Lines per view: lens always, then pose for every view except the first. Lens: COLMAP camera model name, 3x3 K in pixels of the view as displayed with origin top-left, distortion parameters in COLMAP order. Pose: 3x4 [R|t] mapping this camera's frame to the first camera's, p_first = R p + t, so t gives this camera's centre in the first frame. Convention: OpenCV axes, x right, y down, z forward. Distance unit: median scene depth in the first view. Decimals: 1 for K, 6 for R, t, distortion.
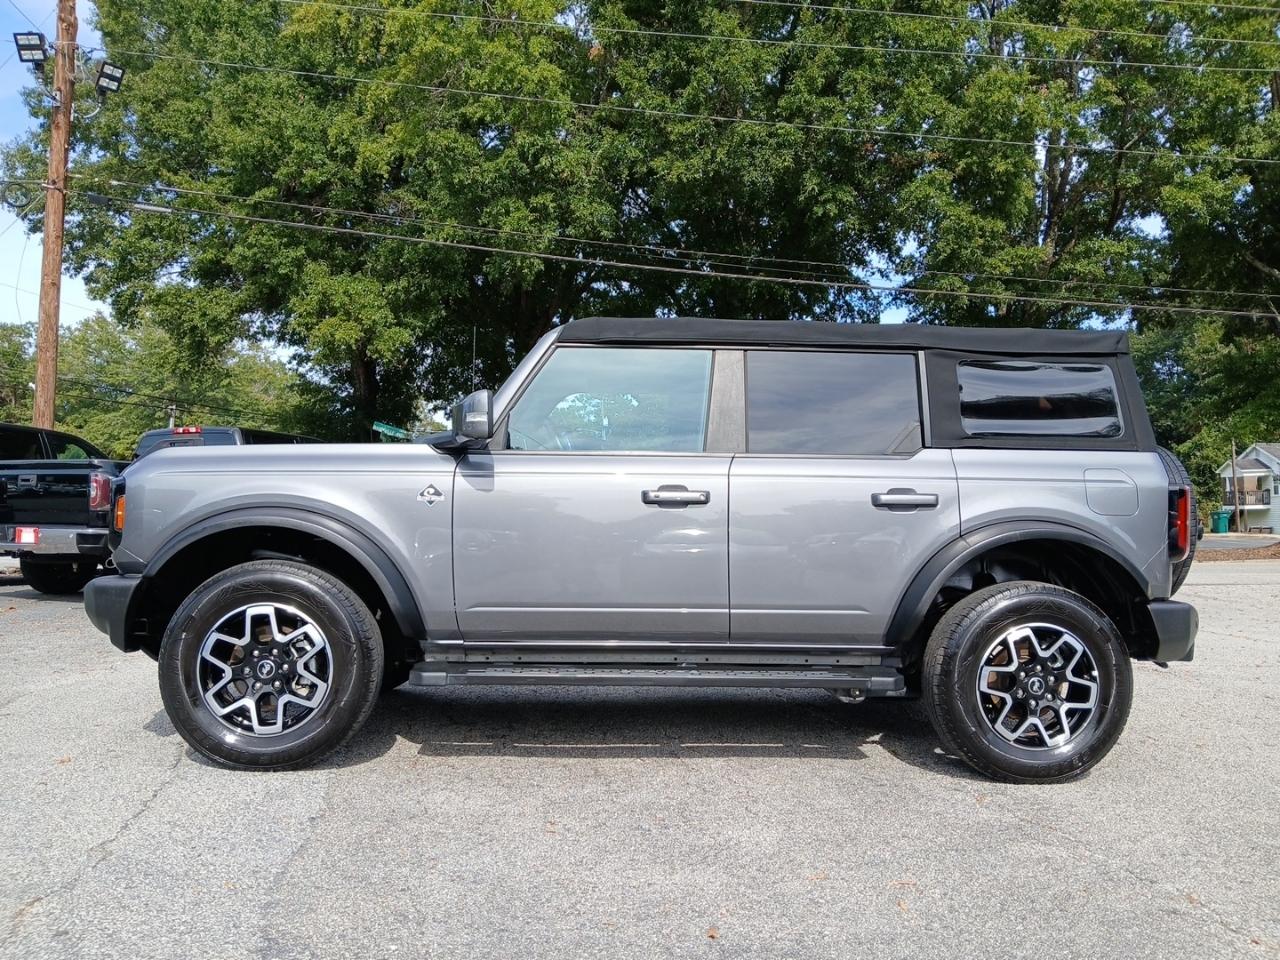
lens RADIAL K [[1008.4, 0, 634.4], [0, 1008.4, 477.4], [0, 0, 1]] dist [0.007555, -0.049393]
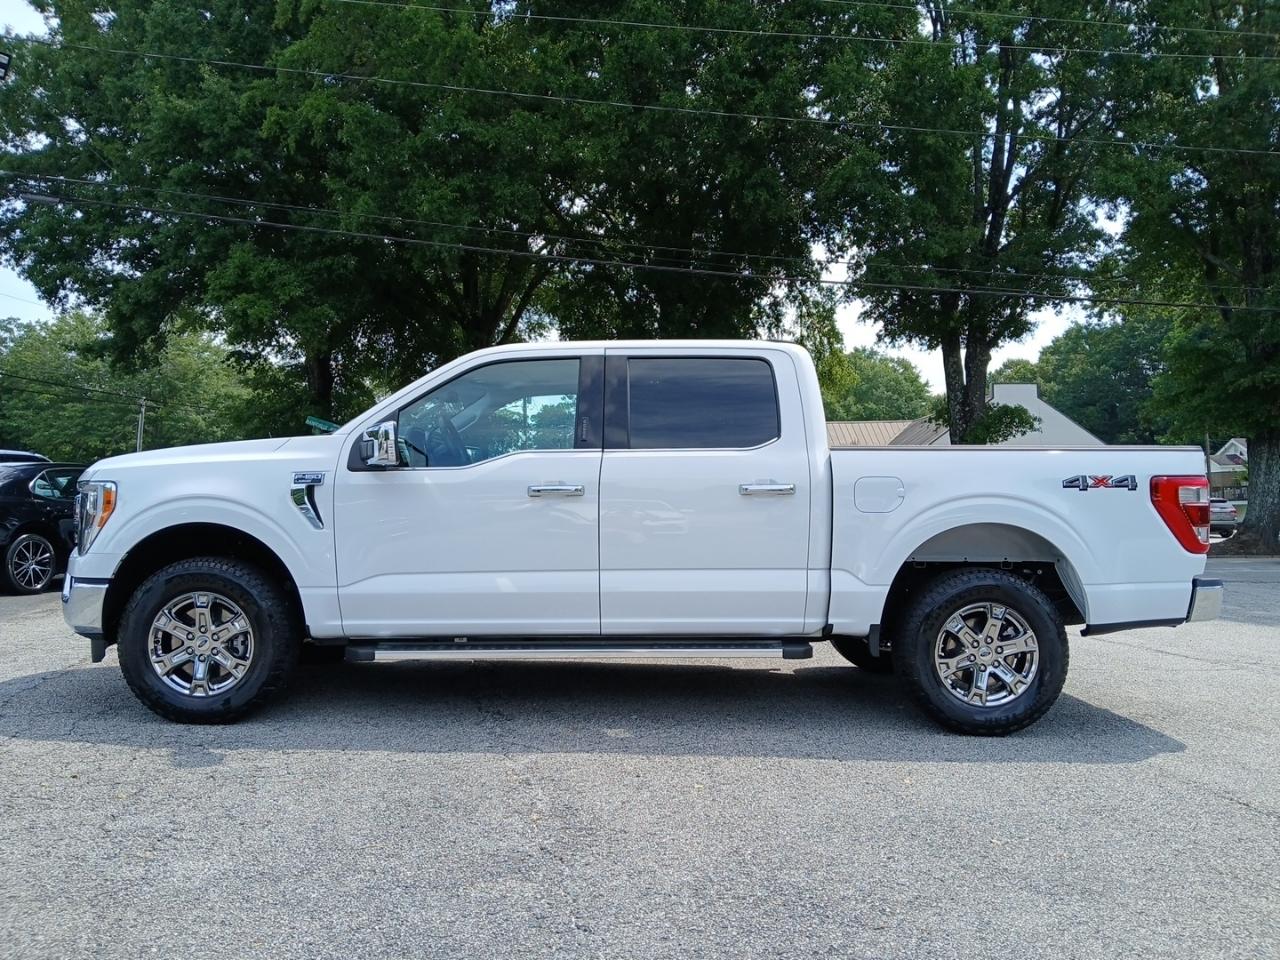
lens RADIAL K [[1002.9, 0, 640.4], [0, 1002.9, 487.7], [0, 0, 1]] dist [-0.012260, -0.009250]
pose [[0.999996, -0.000390, 0.002631, 0.082824], [0.000352, 0.999895, 0.014509, 0.001116], [-0.002636, -0.014508, 0.999891, 0.020317]]
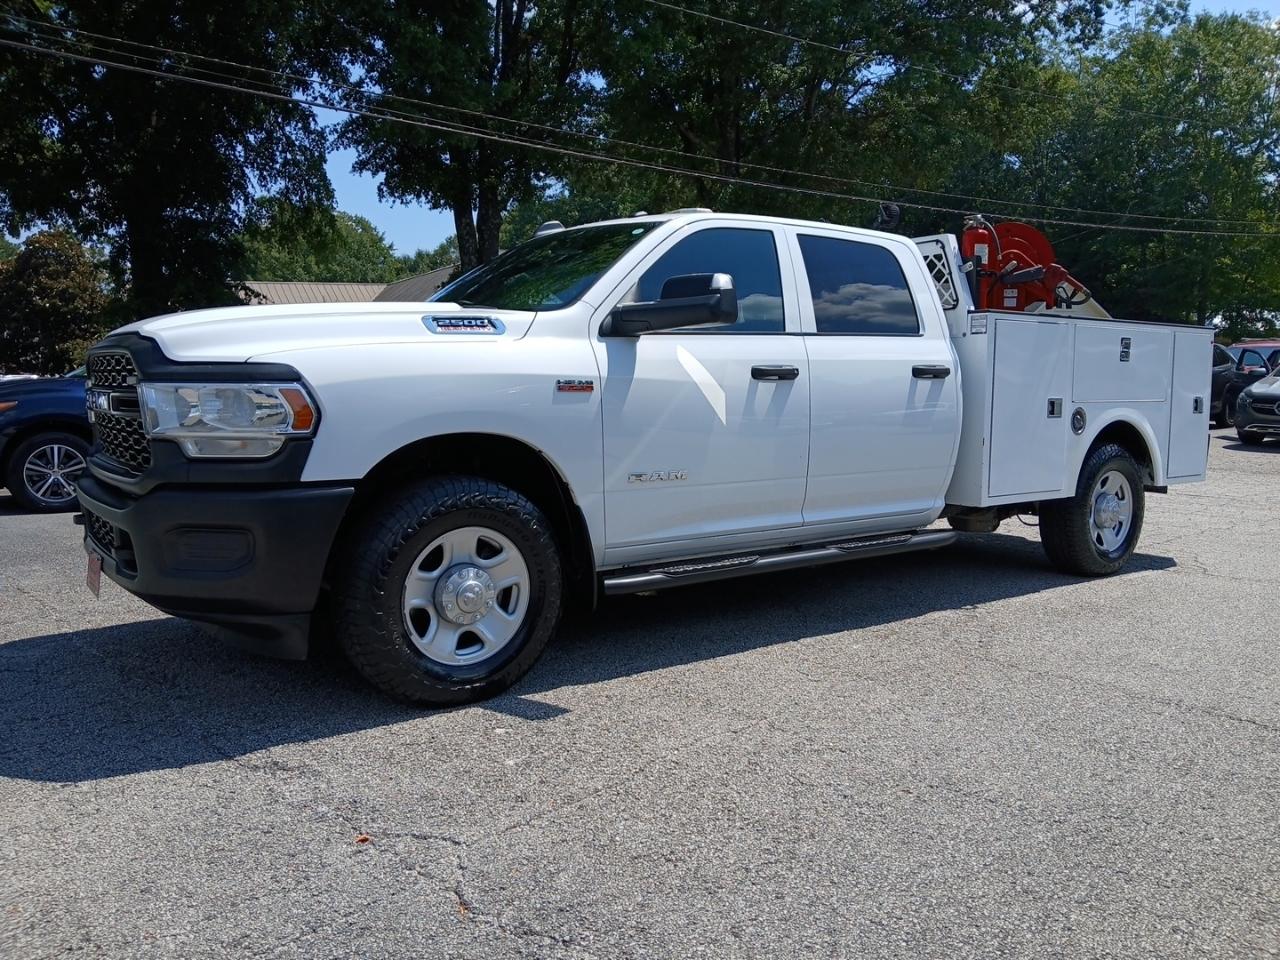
lens RADIAL K [[1005.7, 0, 641.0], [0, 1005.7, 480.3], [0, 0, 1]] dist [0.040859, -0.112601]
pose [[0.859151, -0.070935, 0.506782, 0.021498], [0.000039, 0.990355, 0.138555, -0.001524], [-0.511722, -0.119019, 0.850867, 0.120088]]
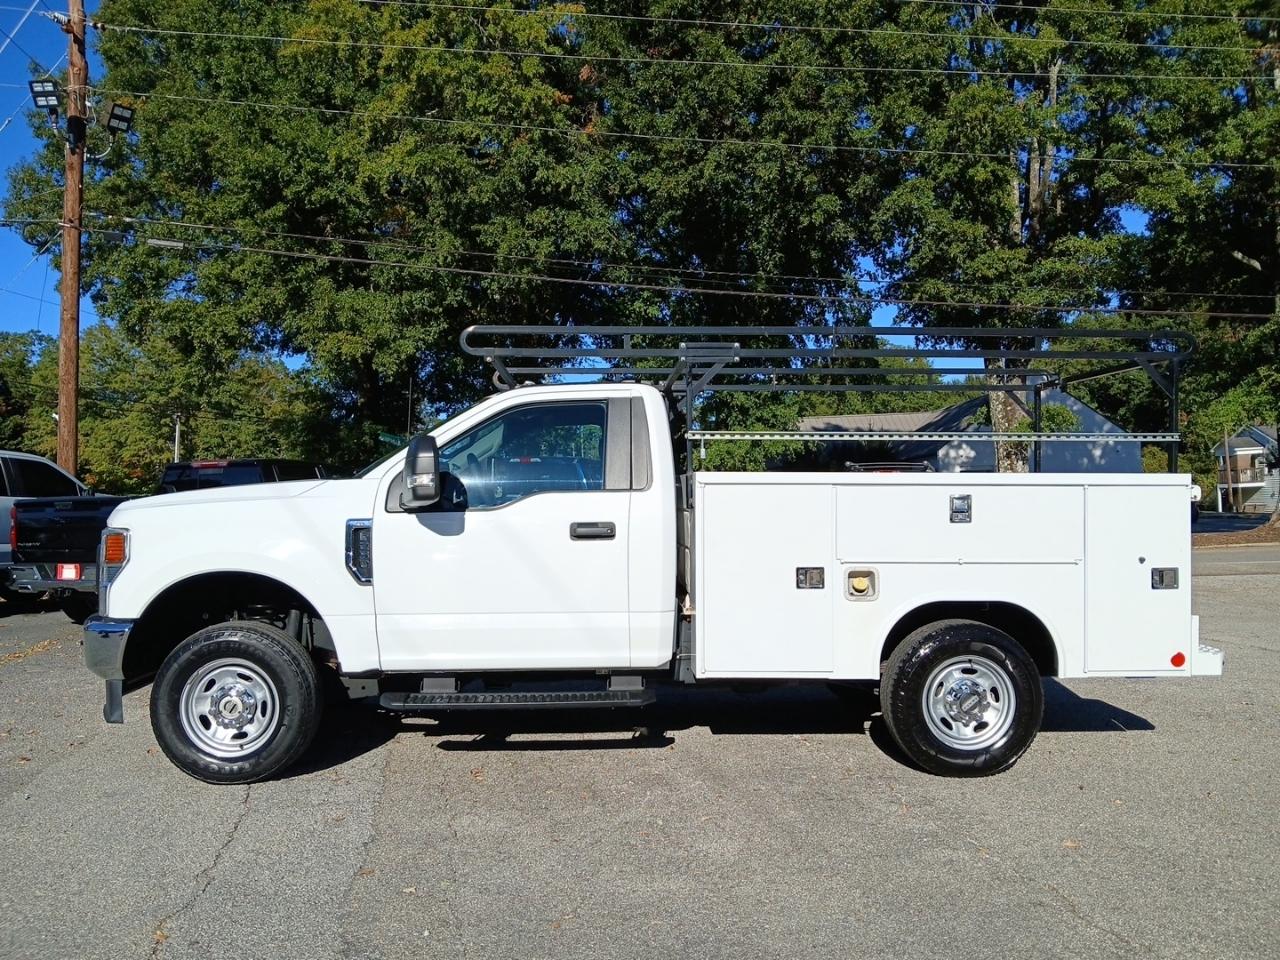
lens RADIAL K [[1005.7, 0, 641.0], [0, 1005.7, 480.3], [0, 0, 1]] dist [0.040859, -0.112601]
pose [[0.999711, -0.023752, 0.003595, 0.004483], [0.023689, 0.999581, 0.016648, -0.020014], [-0.003989, -0.016558, 0.999855, -0.039452]]
